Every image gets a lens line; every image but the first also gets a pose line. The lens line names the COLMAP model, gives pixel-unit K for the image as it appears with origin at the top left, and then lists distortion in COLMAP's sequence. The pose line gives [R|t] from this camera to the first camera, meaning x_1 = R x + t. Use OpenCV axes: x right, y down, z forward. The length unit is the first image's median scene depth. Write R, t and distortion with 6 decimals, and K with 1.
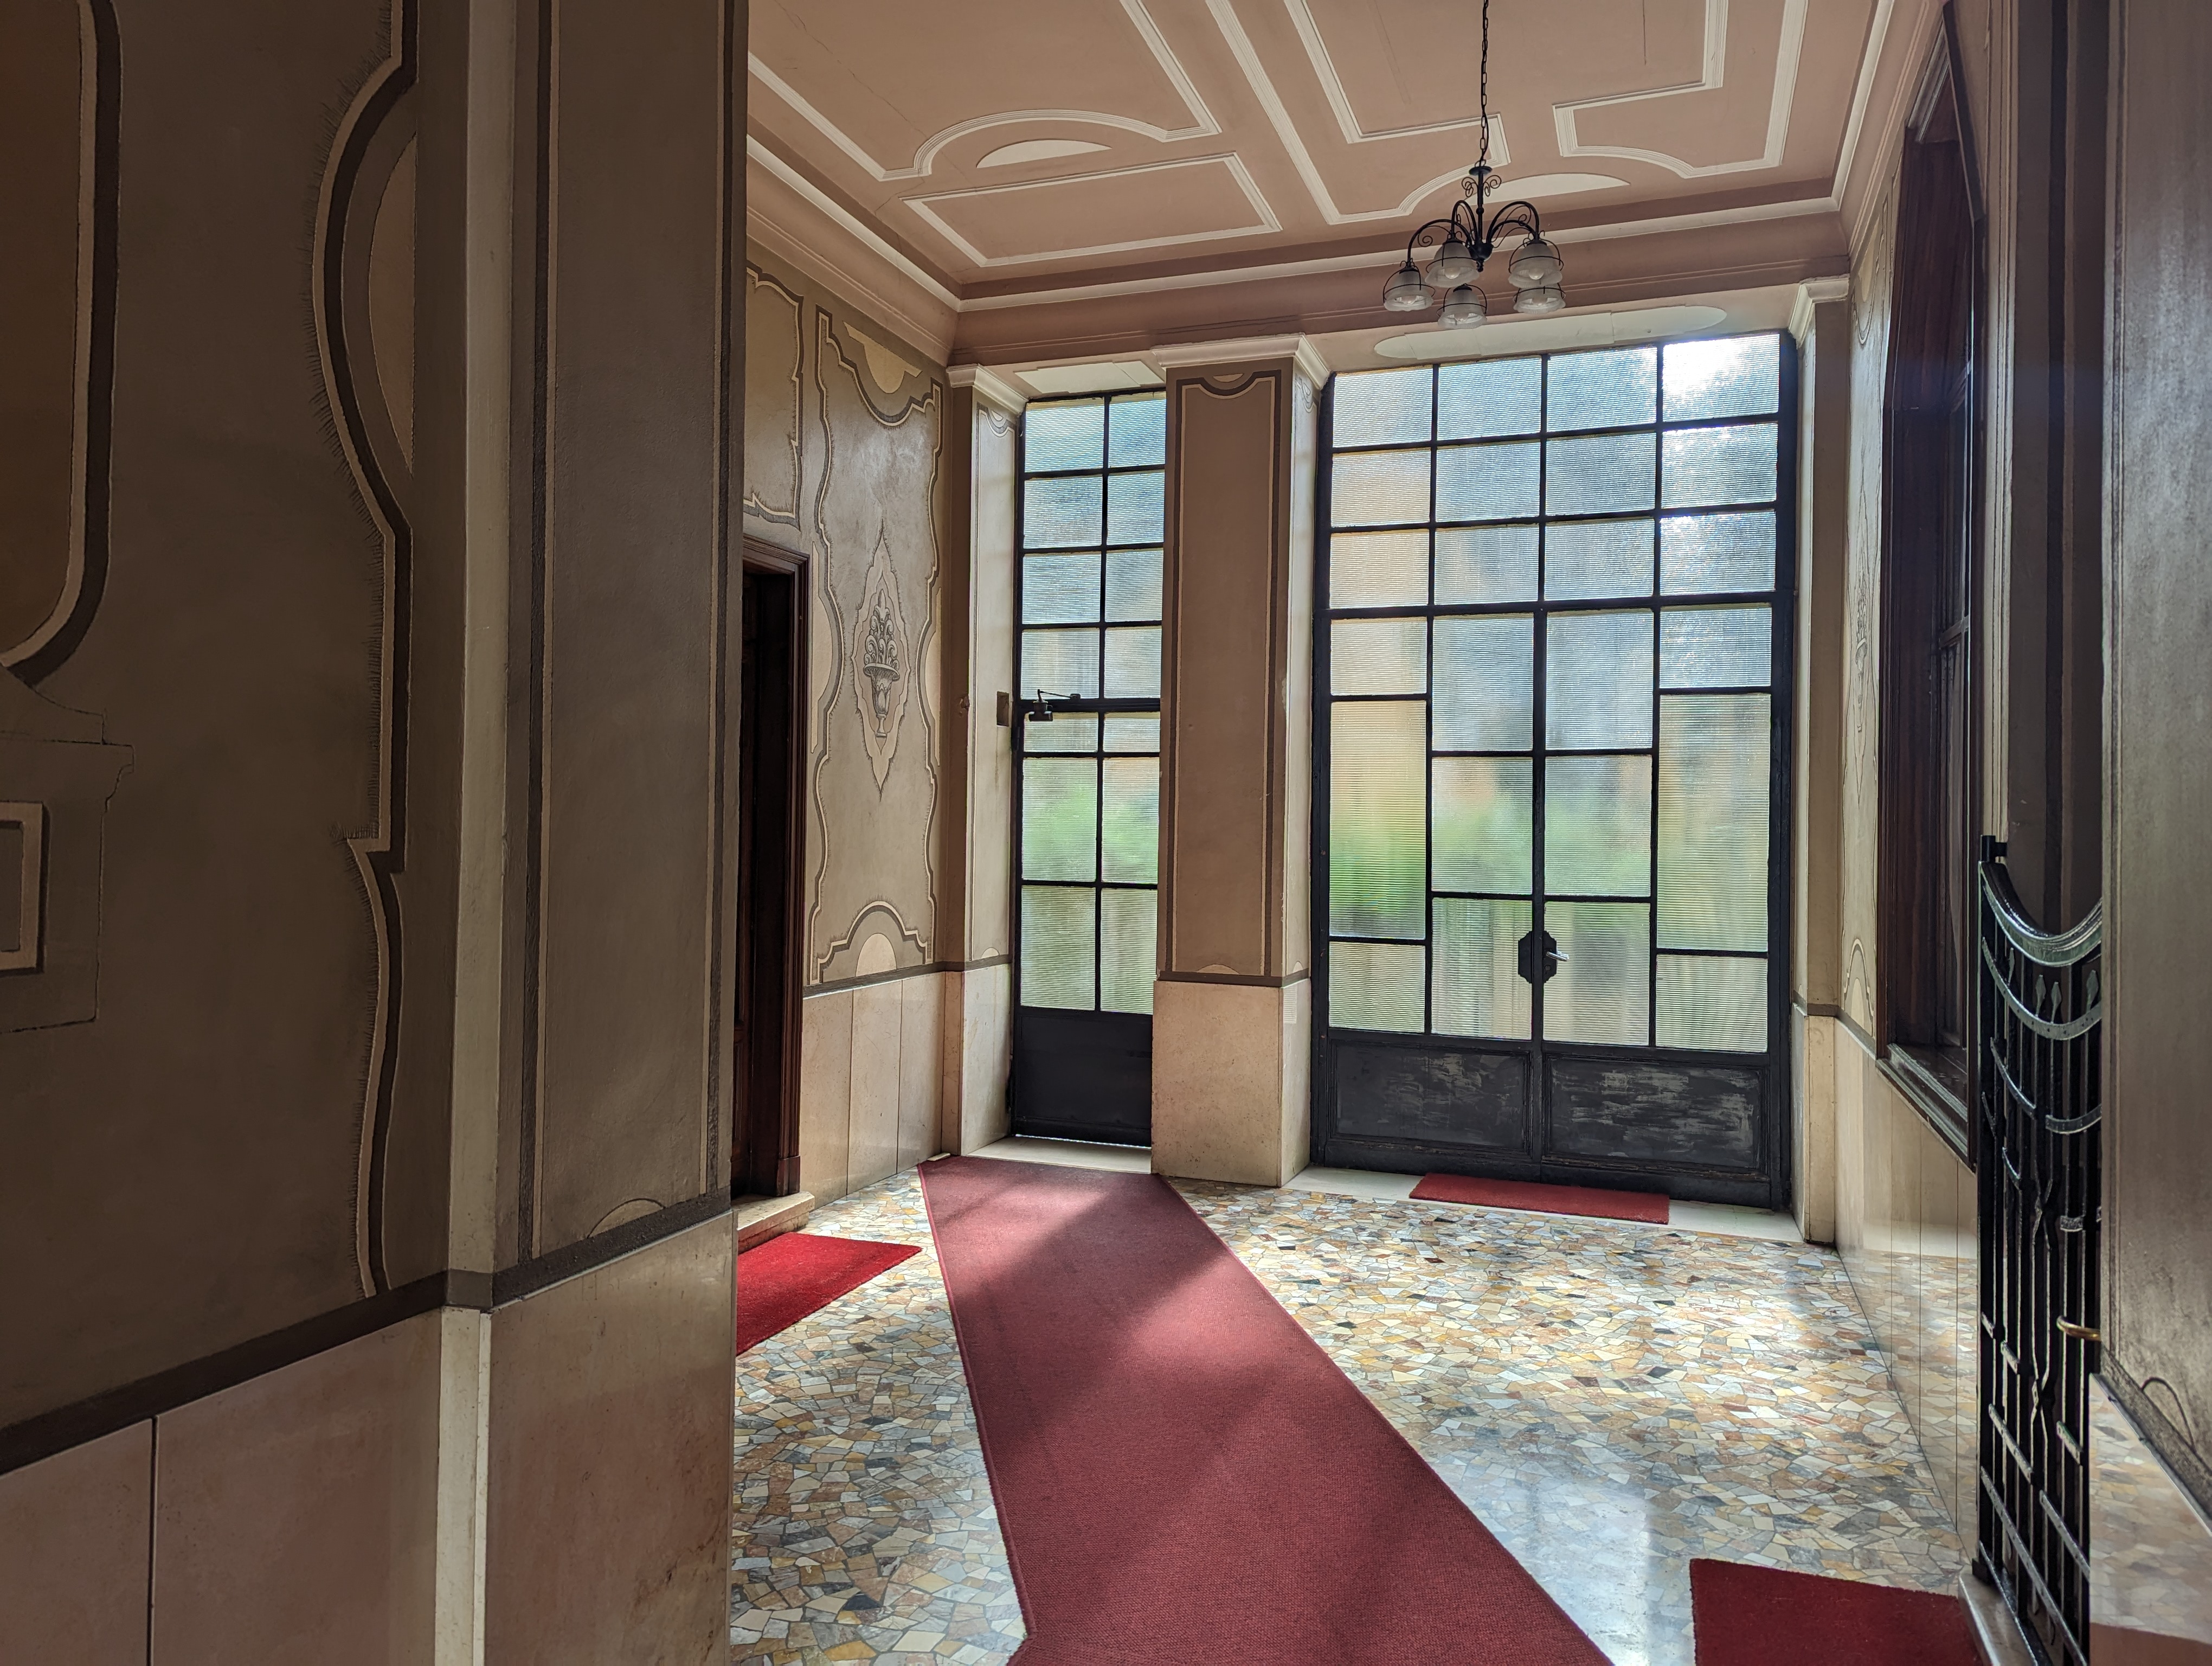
lens RADIAL K [[1538.7, 0, 1106.0], [0, 1538.7, 833.0], [0, 0, 1]] dist [0.005456, -0.003608]
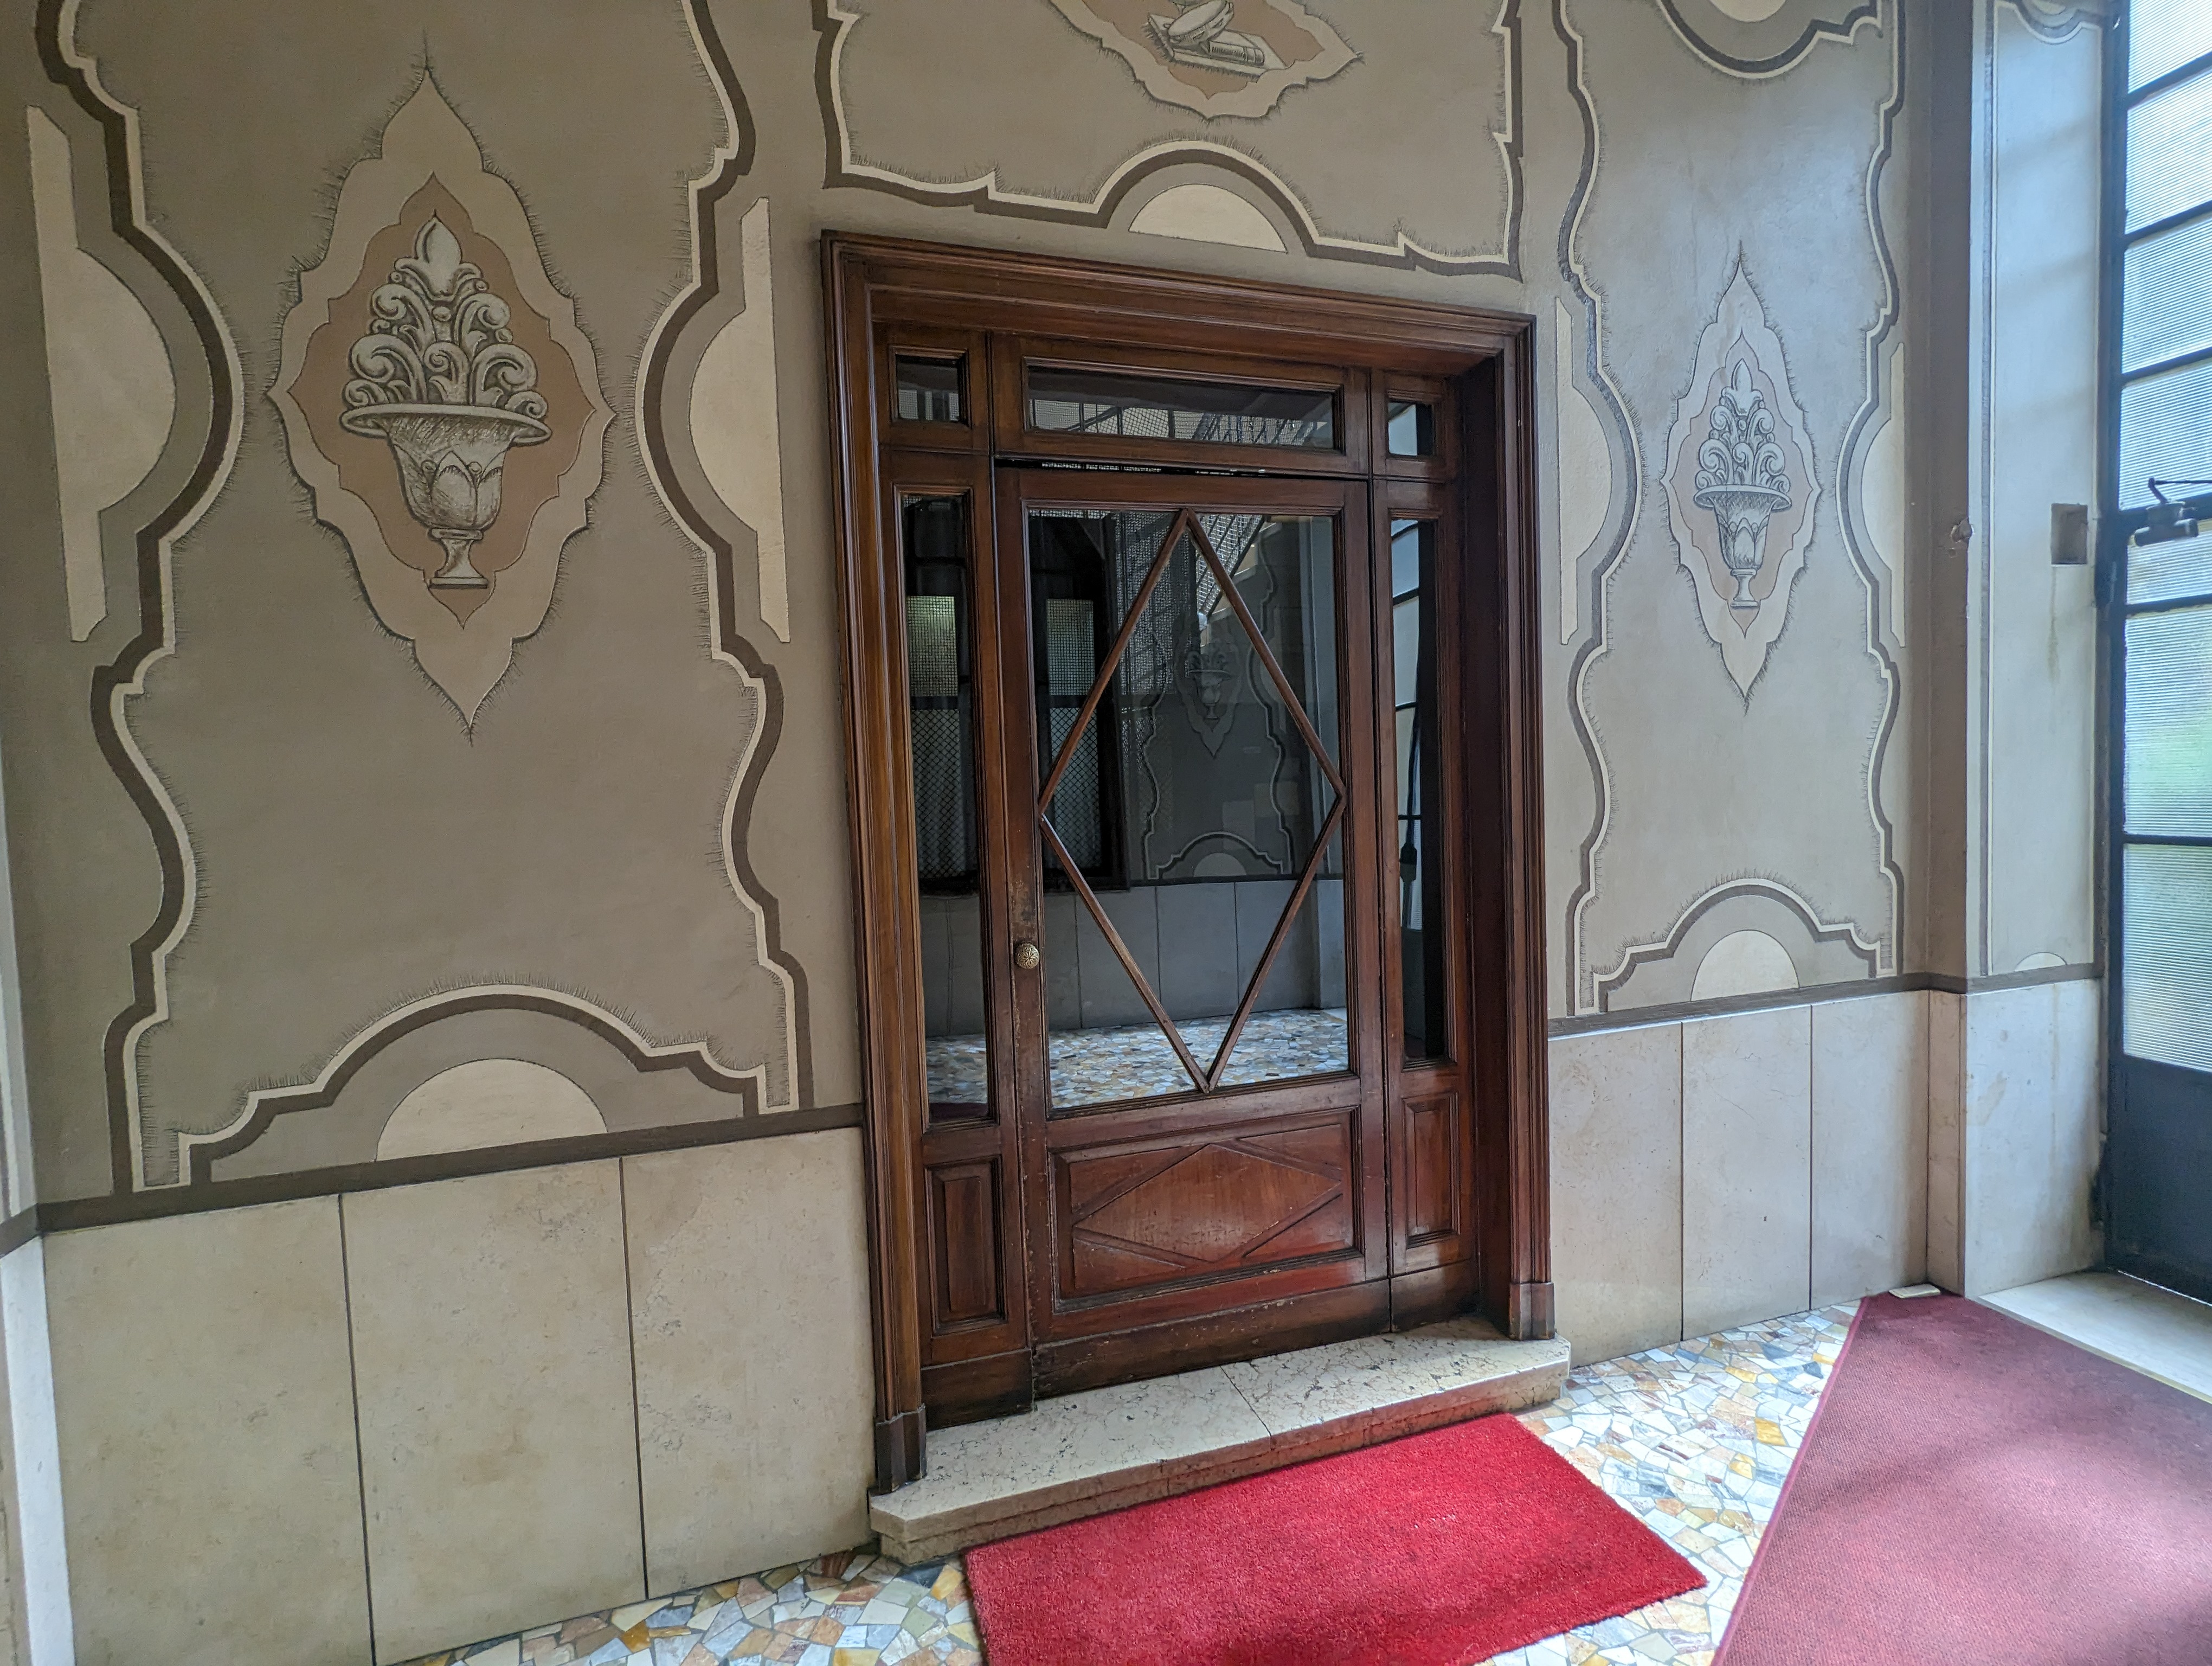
lens RADIAL K [[1051.8, 0, 1101.9], [0, 1051.8, 833.0], [0, 0, 1]] dist [-0.001399, -0.000431]
pose [[0.600792, 0.003386, -0.799398, 0.034846], [0.043055, 0.998403, 0.036588, -0.000122], [0.798245, -0.056400, 0.599687, 0.588371]]
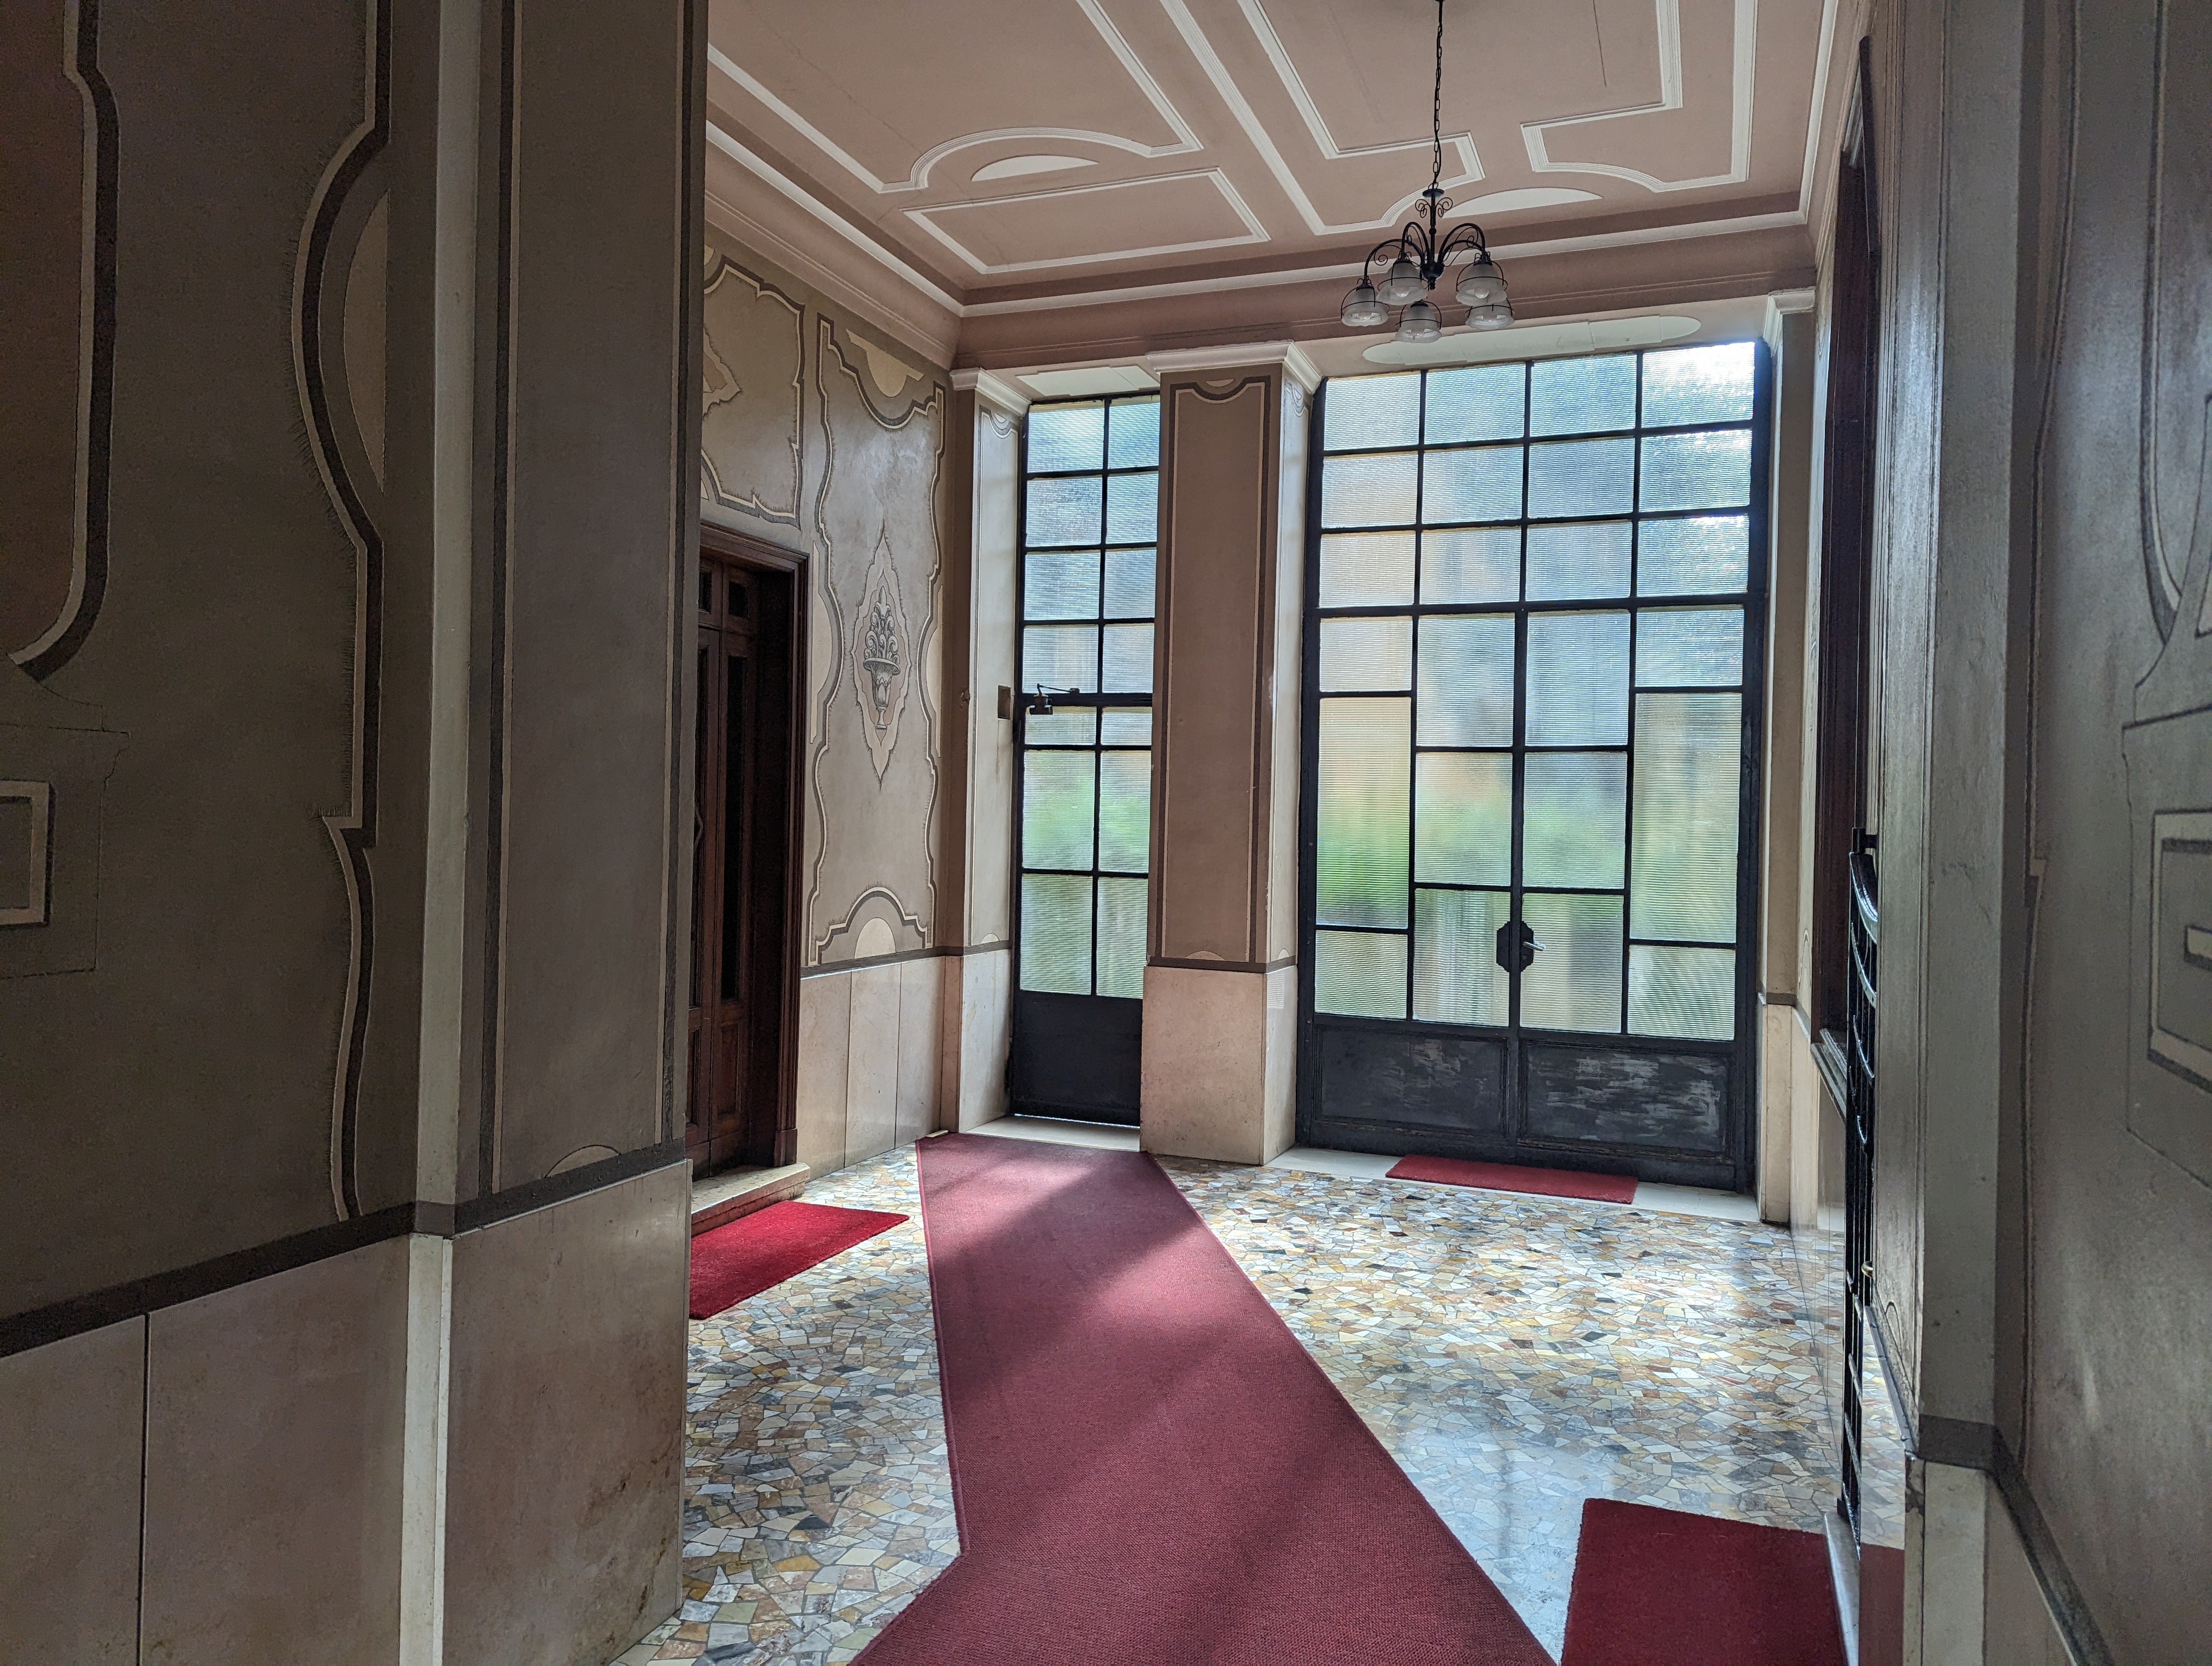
lens RADIAL K [[1540.9, 0, 1126.6], [0, 1540.9, 844.7], [0, 0, 1]] dist [0.002957, 0.000070]
pose [[0.999860, 0.008004, -0.014708, 0.038290], [-0.007826, 0.999896, 0.012093, 0.002012], [0.014804, -0.011976, 0.999819, -0.041657]]
